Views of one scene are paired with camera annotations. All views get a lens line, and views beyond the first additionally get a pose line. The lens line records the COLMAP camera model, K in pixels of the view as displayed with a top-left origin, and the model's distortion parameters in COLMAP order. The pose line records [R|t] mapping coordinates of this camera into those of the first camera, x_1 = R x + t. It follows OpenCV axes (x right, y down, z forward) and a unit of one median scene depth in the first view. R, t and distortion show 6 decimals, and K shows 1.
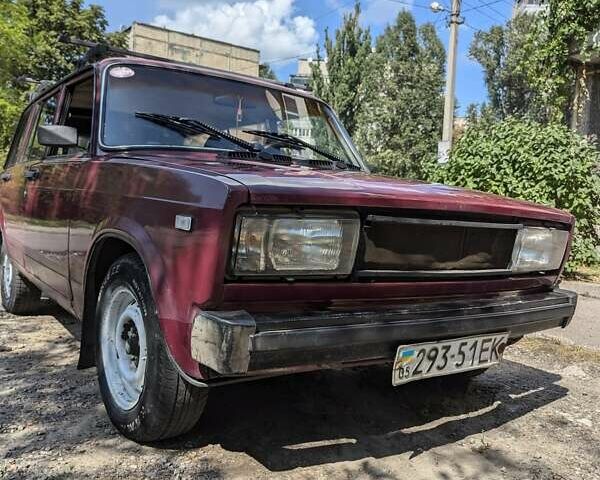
lens RADIAL K [[560.8, 0, 298.3], [0, 560.8, 236.2], [0, 0, 1]] dist [0.017282, 0.000000]
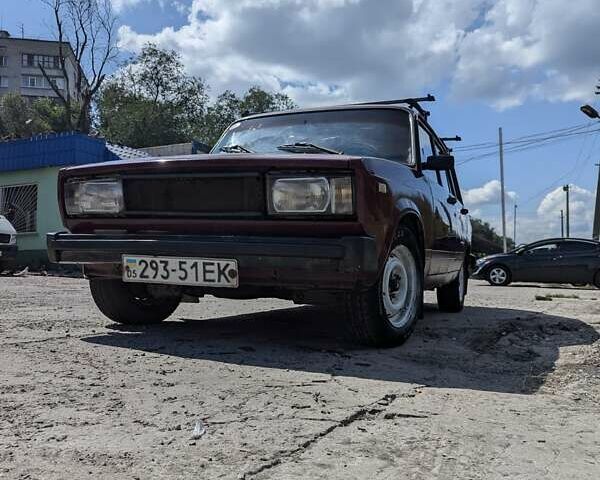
lens RADIAL K [[560.8, 0, 300.3], [0, 560.8, 238.0], [0, 0, 1]] dist [0.017282, 0.000000]
pose [[0.564156, -0.063146, -0.823250, 1.645300], [-0.039584, 0.993856, -0.103358, 0.273627], [0.824719, 0.090898, 0.558191, 0.493069]]
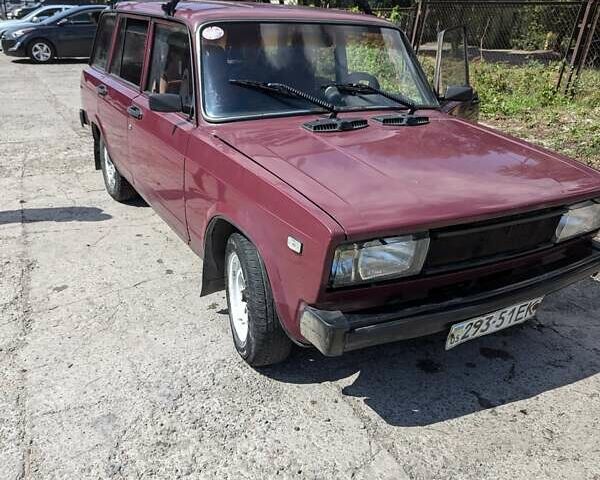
lens RADIAL K [[560.8, 0, 299.6], [0, 560.8, 243.8], [0, 0, 1]] dist [0.017282, 0.000000]
pose [[0.995730, 0.019905, -0.090147, -0.063037], [0.010849, 0.944484, 0.328378, -0.404131], [0.091679, -0.327954, 0.940235, -0.217274]]
